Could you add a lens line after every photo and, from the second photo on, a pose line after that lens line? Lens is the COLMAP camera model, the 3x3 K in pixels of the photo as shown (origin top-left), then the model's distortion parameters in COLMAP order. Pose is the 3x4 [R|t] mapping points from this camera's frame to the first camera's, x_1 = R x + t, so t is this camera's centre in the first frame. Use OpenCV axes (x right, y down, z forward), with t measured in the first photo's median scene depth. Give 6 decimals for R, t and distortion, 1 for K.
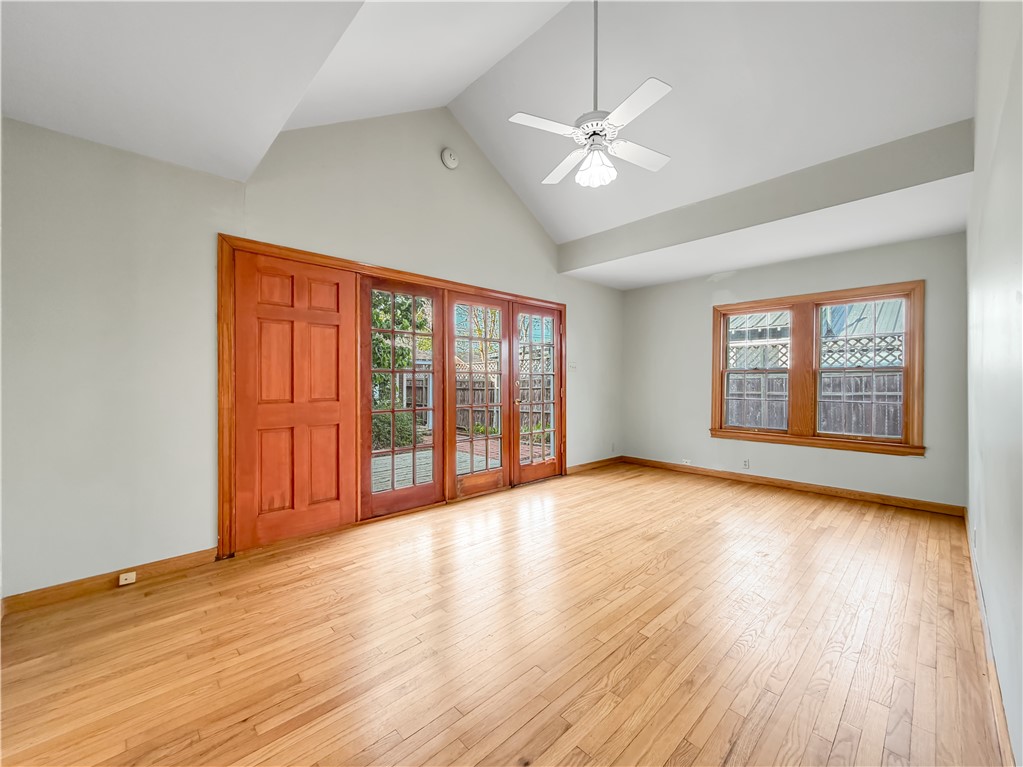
lens RADIAL K [[417.2, 0, 514.1], [0, 417.2, 381.1], [0, 0, 1]] dist [0.000674, 0.000319]
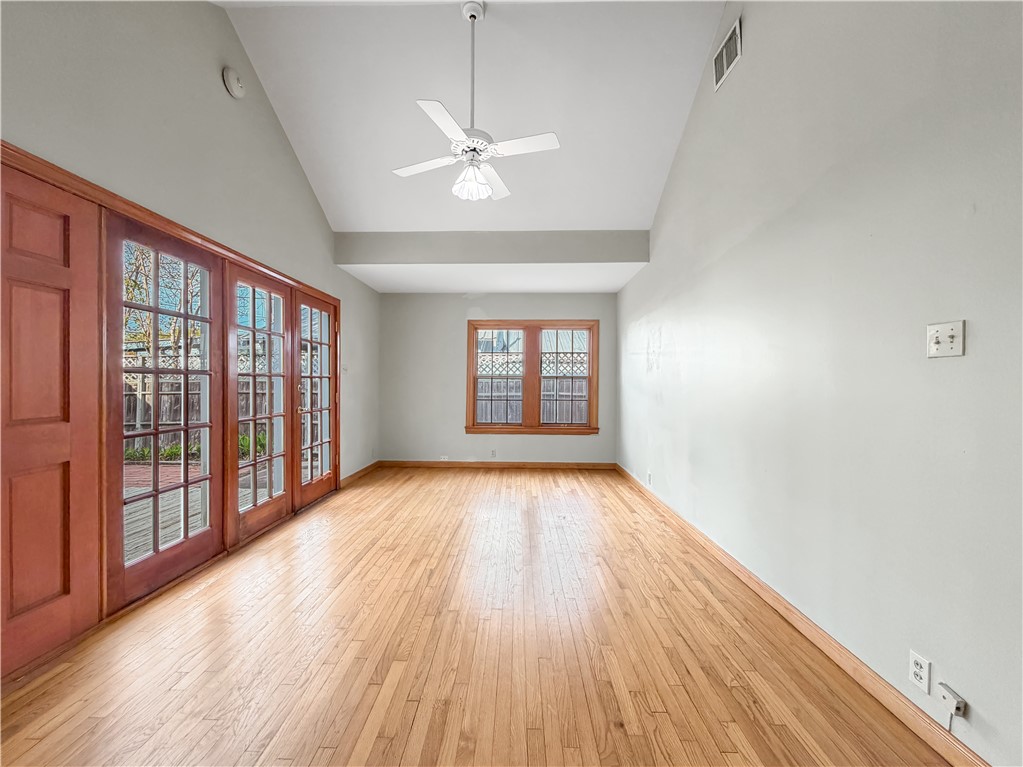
lens RADIAL K [[414.4, 0, 514.4], [0, 414.4, 382.8], [0, 0, 1]] dist [0.001633, 0.000126]
pose [[0.706404, 0.004124, 0.707797, -0.309193], [-0.003023, 0.999991, -0.002809, -0.004227], [-0.707802, -0.000155, 0.706411, 0.128086]]
